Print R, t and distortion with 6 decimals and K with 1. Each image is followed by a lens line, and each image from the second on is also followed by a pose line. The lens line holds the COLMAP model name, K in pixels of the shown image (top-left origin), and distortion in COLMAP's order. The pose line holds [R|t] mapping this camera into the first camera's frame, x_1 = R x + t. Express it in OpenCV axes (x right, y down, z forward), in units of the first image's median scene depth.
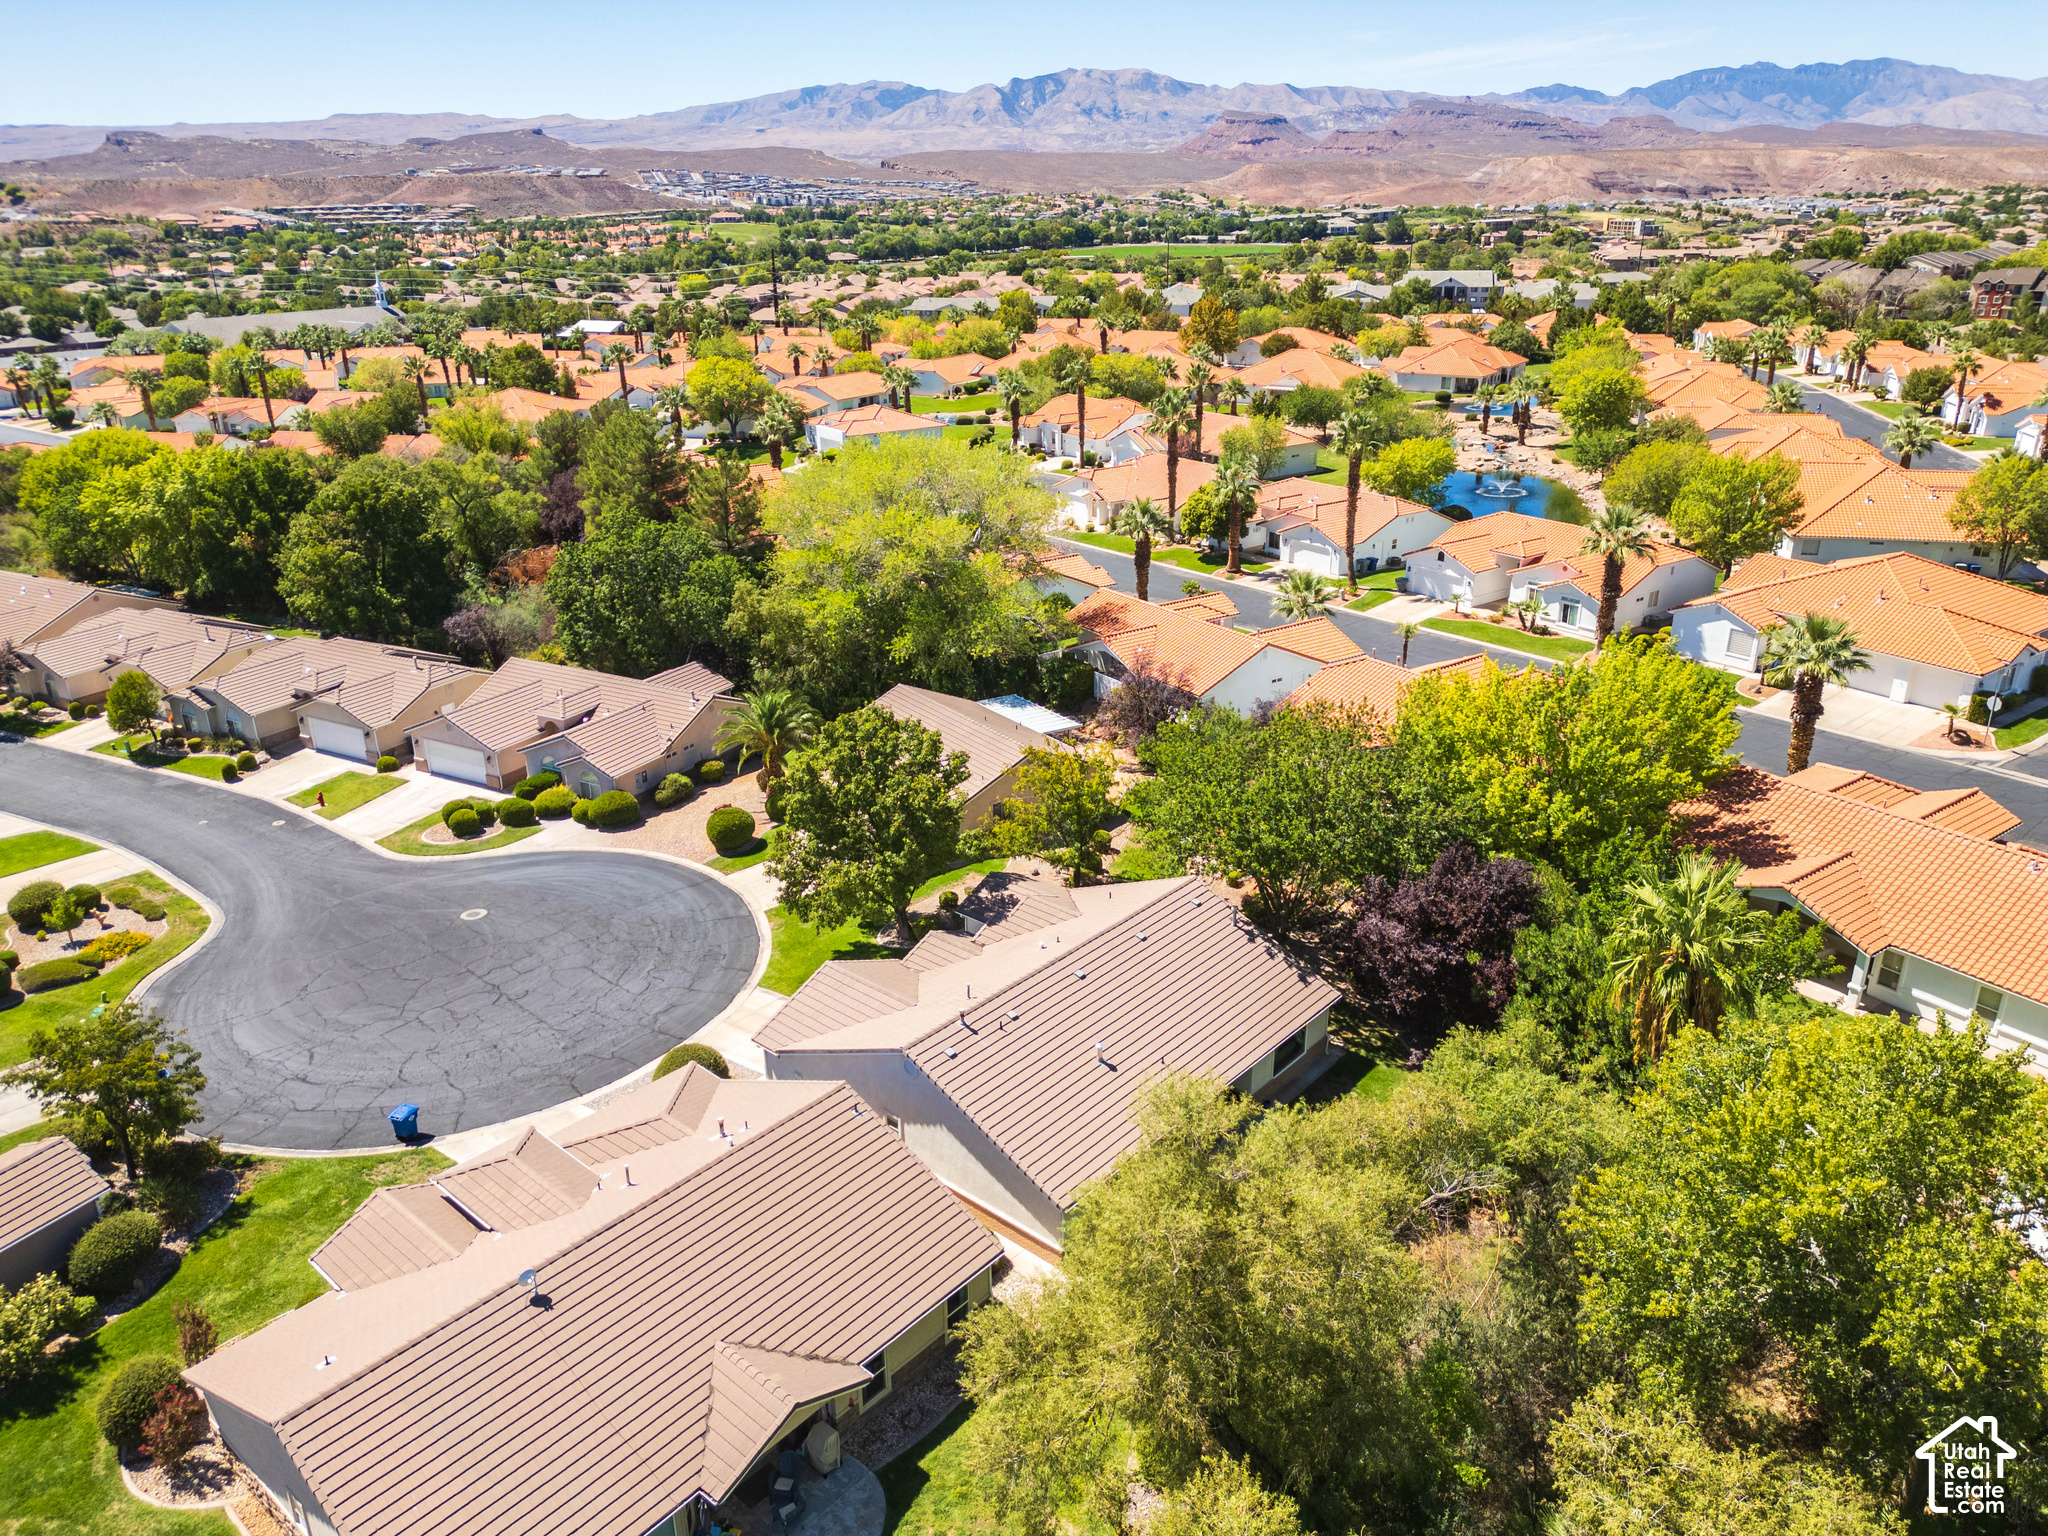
lens RADIAL K [[1446.6, 0, 1024.0], [0, 1446.6, 768.0], [0, 0, 1]] dist [0.074129, -0.073172]
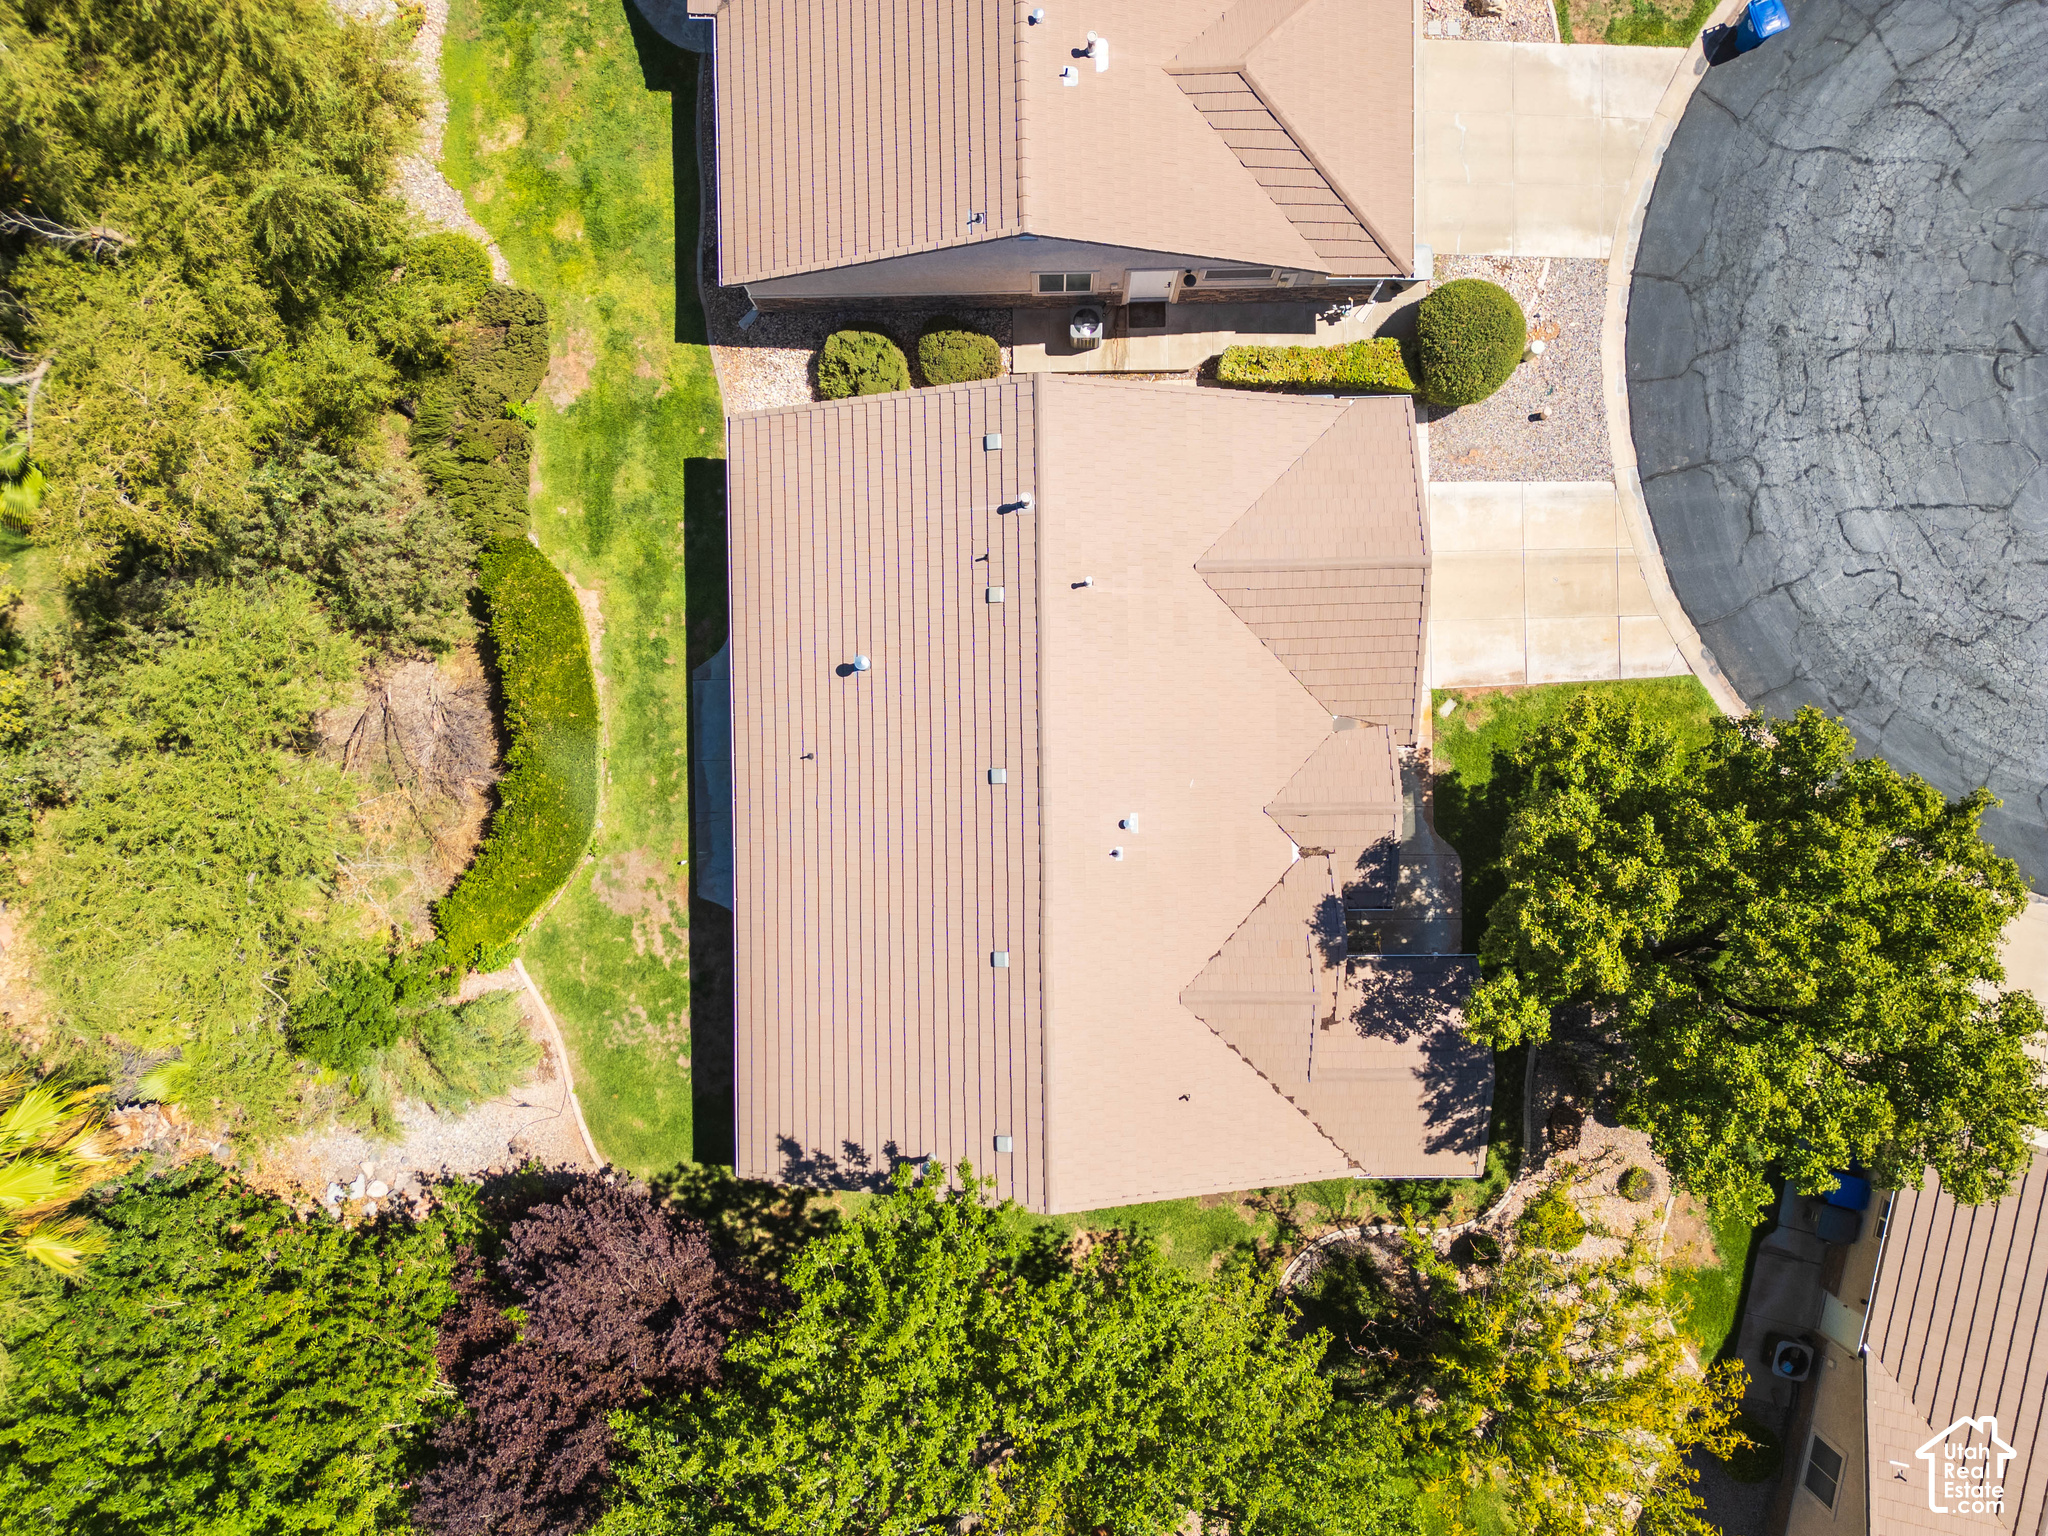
lens RADIAL K [[1446.6, 0, 1024.0], [0, 1446.6, 768.0], [0, 0, 1]] dist [0.074129, -0.073172]
pose [[-0.743426, 0.668235, 0.027918, 0.012377], [-0.215996, -0.279388, 0.935568, -0.414371], [0.632979, 0.689496, 0.352041, 0.868185]]
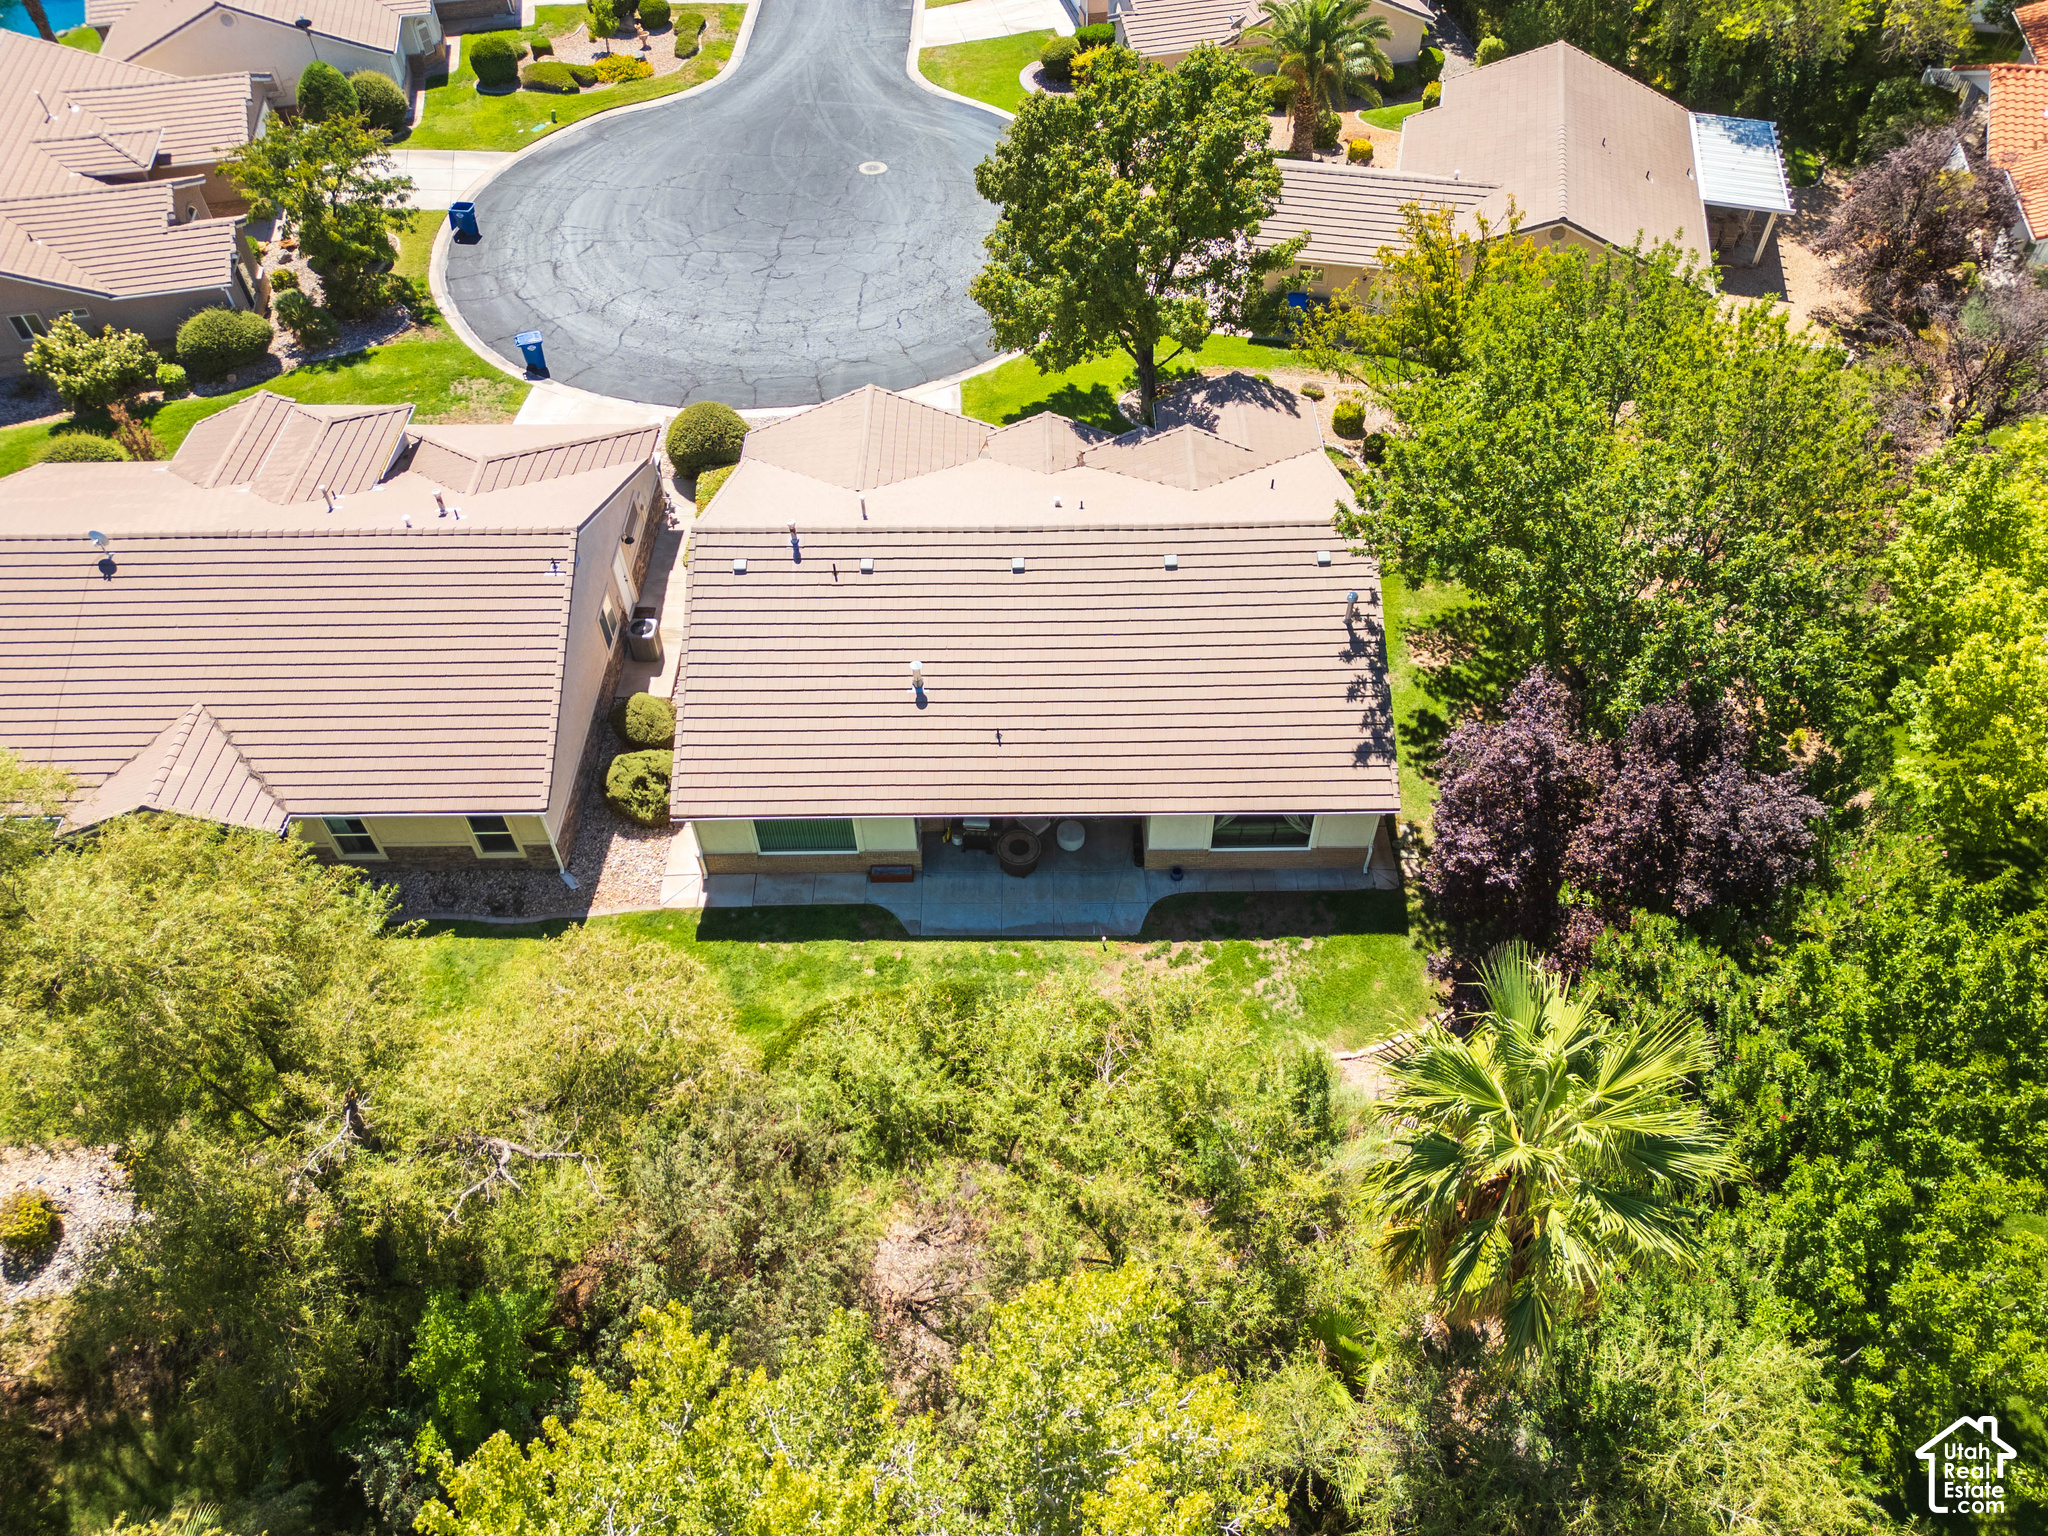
lens RADIAL K [[1446.6, 0, 1024.0], [0, 1446.6, 768.0], [0, 0, 1]] dist [0.074129, -0.073172]
pose [[0.657509, 0.561365, -0.502544, 0.465633], [-0.269924, 0.798225, 0.538496, -0.156883], [0.703436, -0.218417, 0.676366, 0.564120]]
